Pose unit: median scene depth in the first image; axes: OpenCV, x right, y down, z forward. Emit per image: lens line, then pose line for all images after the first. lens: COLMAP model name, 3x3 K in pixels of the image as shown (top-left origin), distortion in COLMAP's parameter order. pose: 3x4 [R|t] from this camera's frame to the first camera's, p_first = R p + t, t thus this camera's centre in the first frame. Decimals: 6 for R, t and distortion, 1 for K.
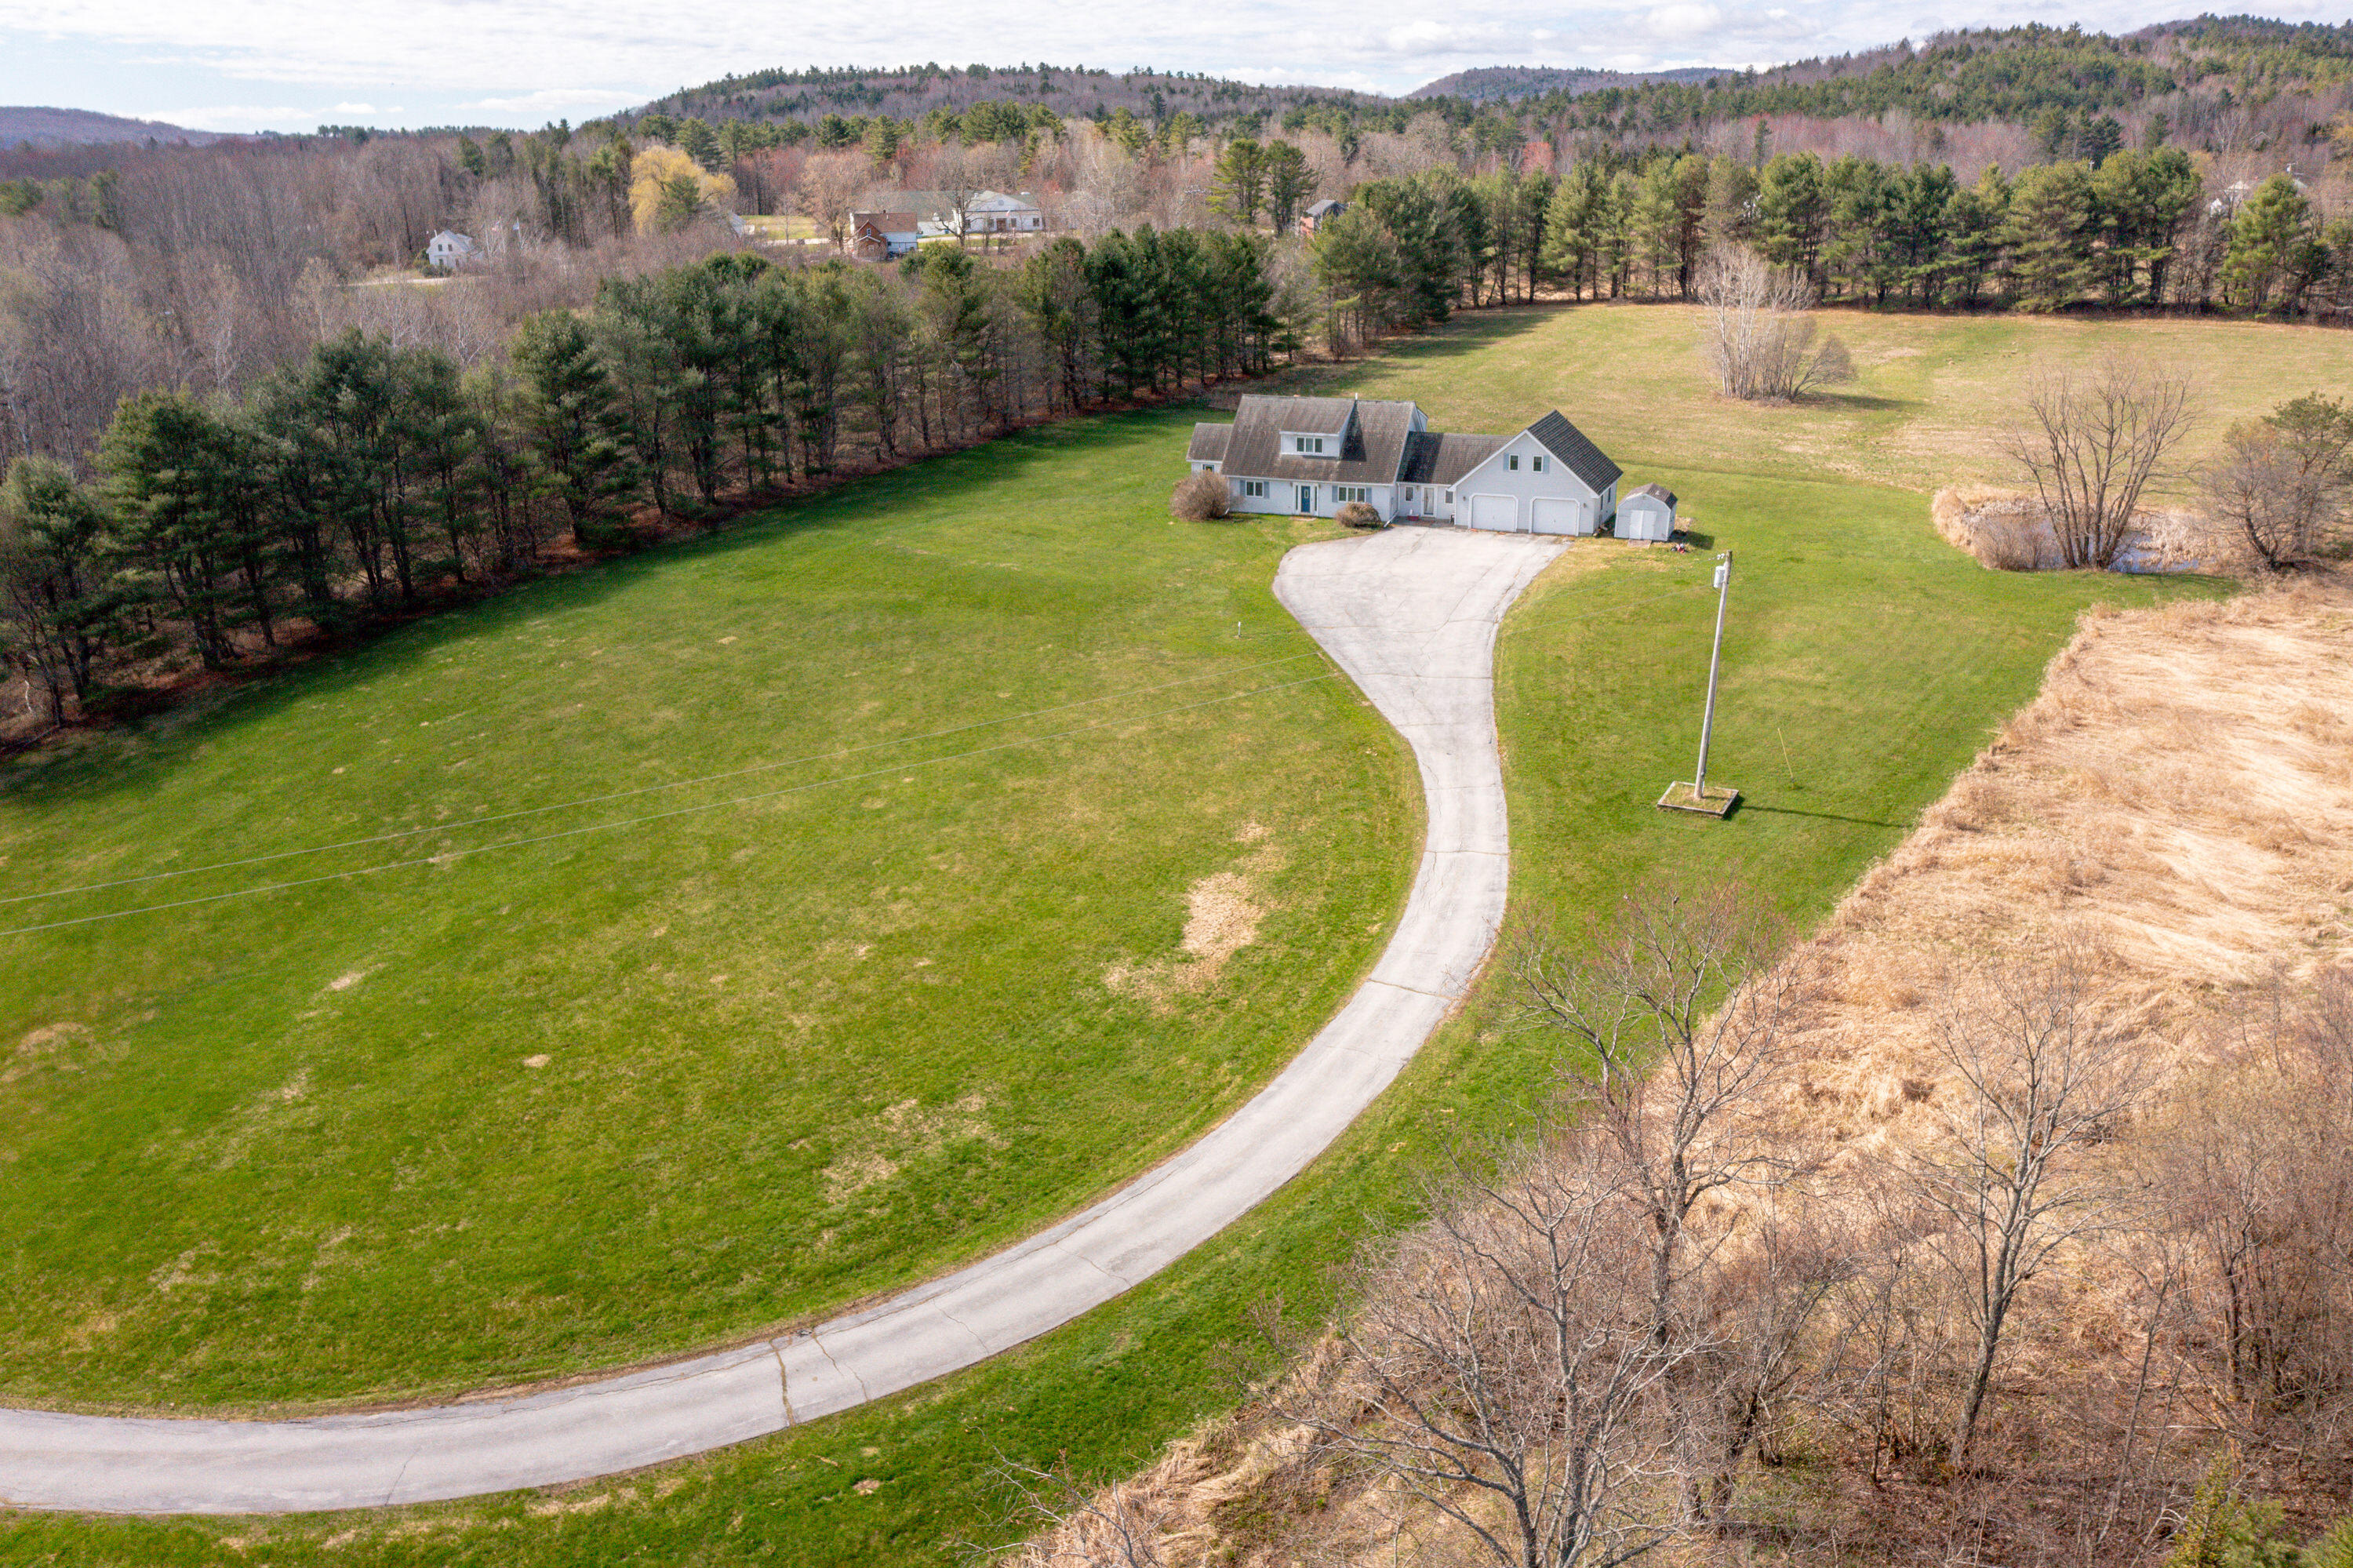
lens RADIAL K [[1881.6, 0, 1176.5], [0, 1881.6, 784.0], [0, 0, 1]] dist [-0.011951, -0.006574]
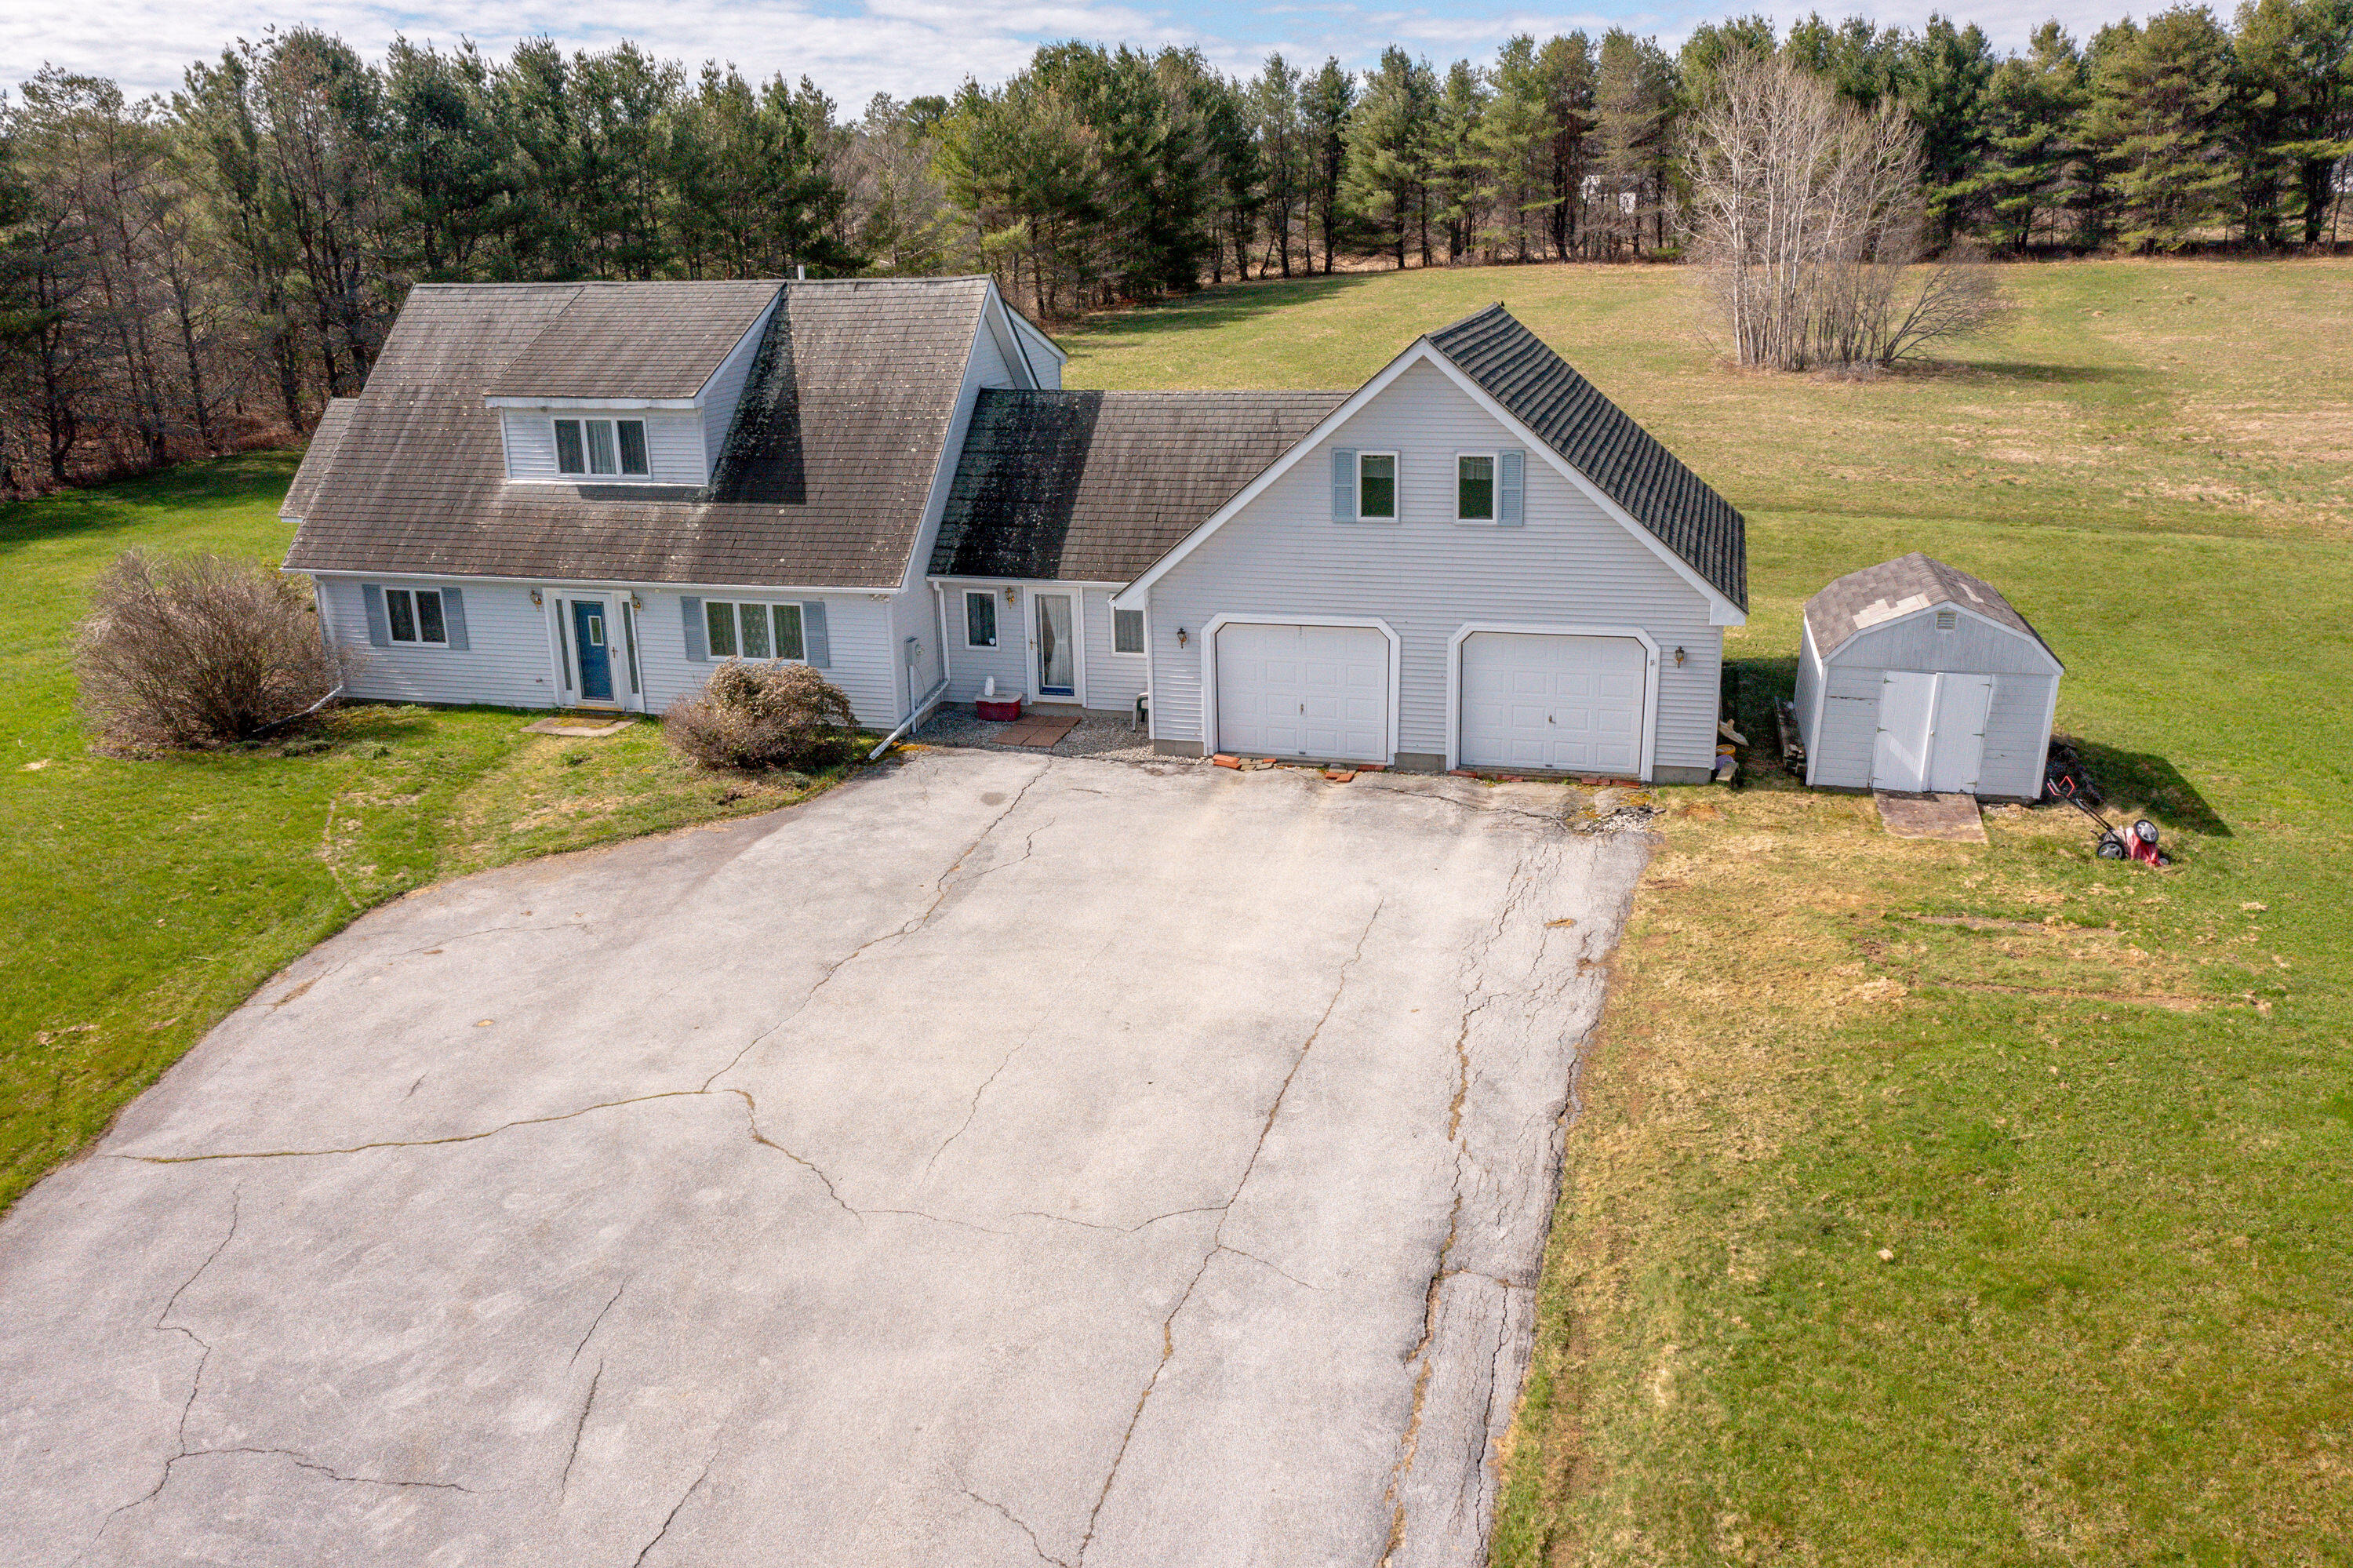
lens RADIAL K [[1864.0, 0, 1180.5], [0, 1864.0, 782.7], [0, 0, 1]] dist [-0.012826, -0.002156]
pose [[0.993332, -0.040240, 0.108041, 0.088911], [0.044181, 0.998433, -0.034338, -0.087953], [-0.106490, 0.038883, 0.993553, 0.535604]]
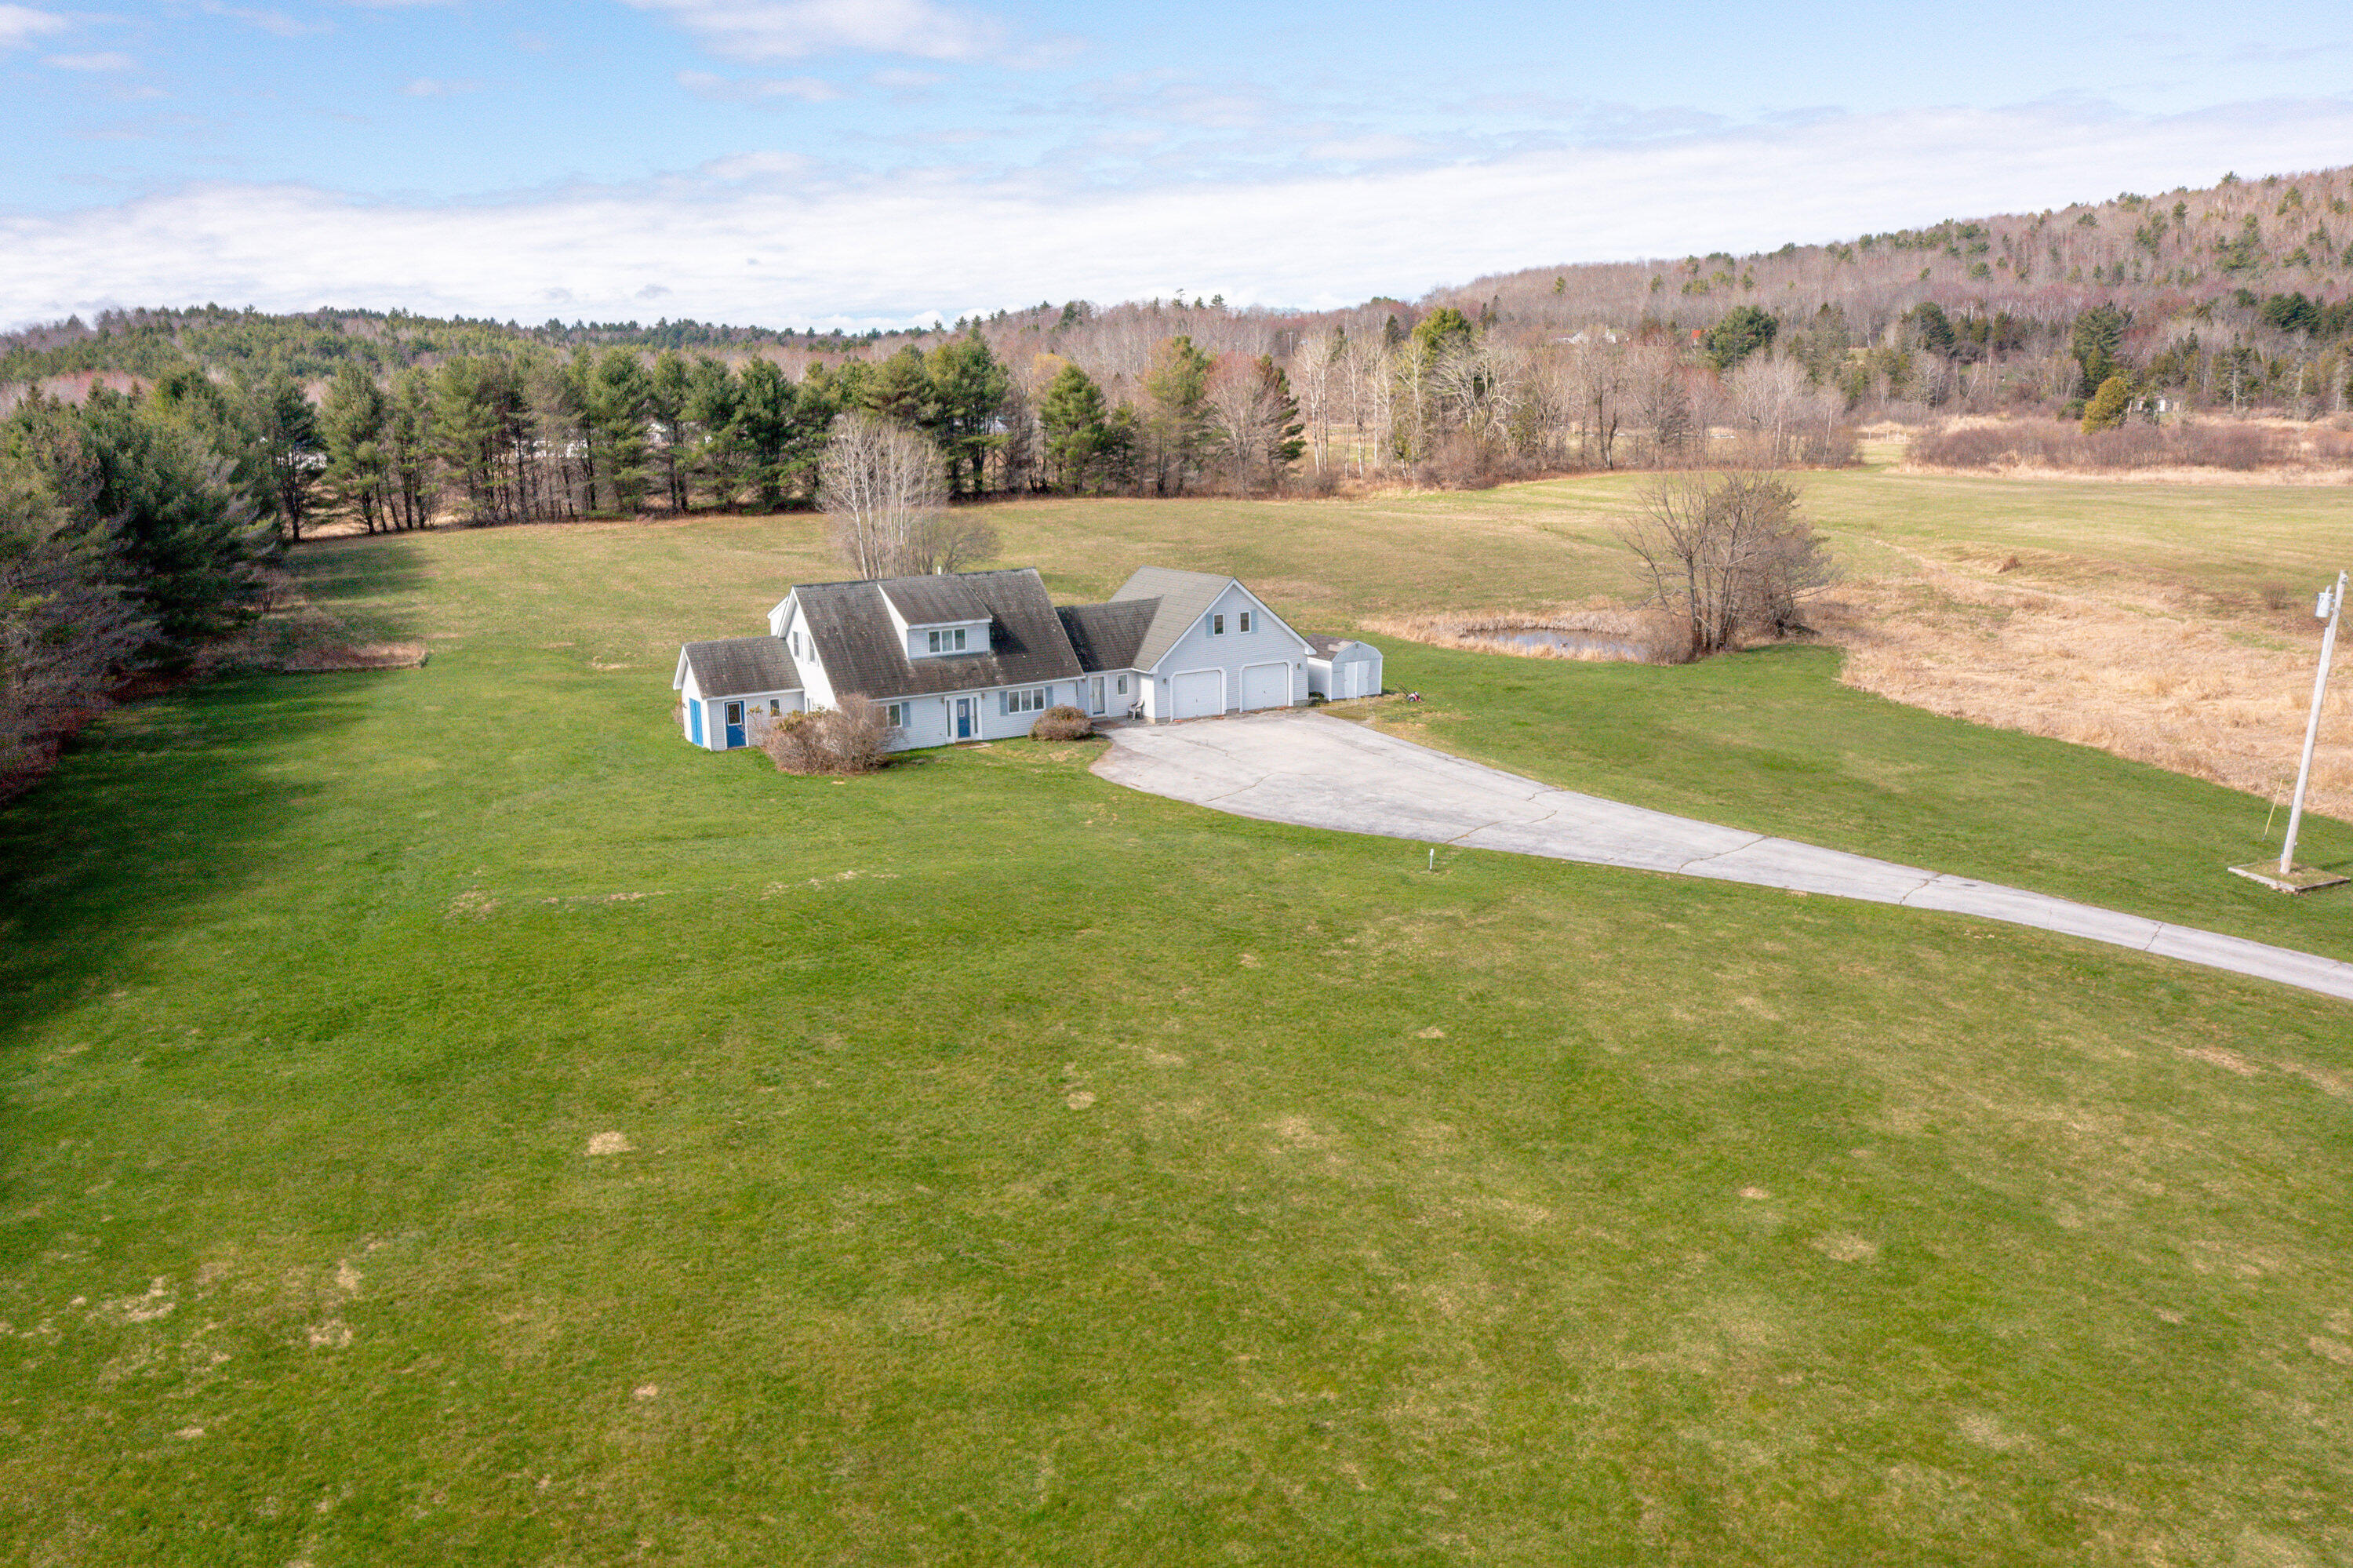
lens RADIAL K [[1896.9, 0, 1176.5], [0, 1896.9, 784.0], [0, 0, 1]] dist [-0.016938, 0.001022]
pose [[0.602877, -0.157788, 0.782075, -0.308807], [0.272192, 0.962115, -0.015712, -0.070871], [-0.749967, 0.222347, 0.622986, 0.382551]]
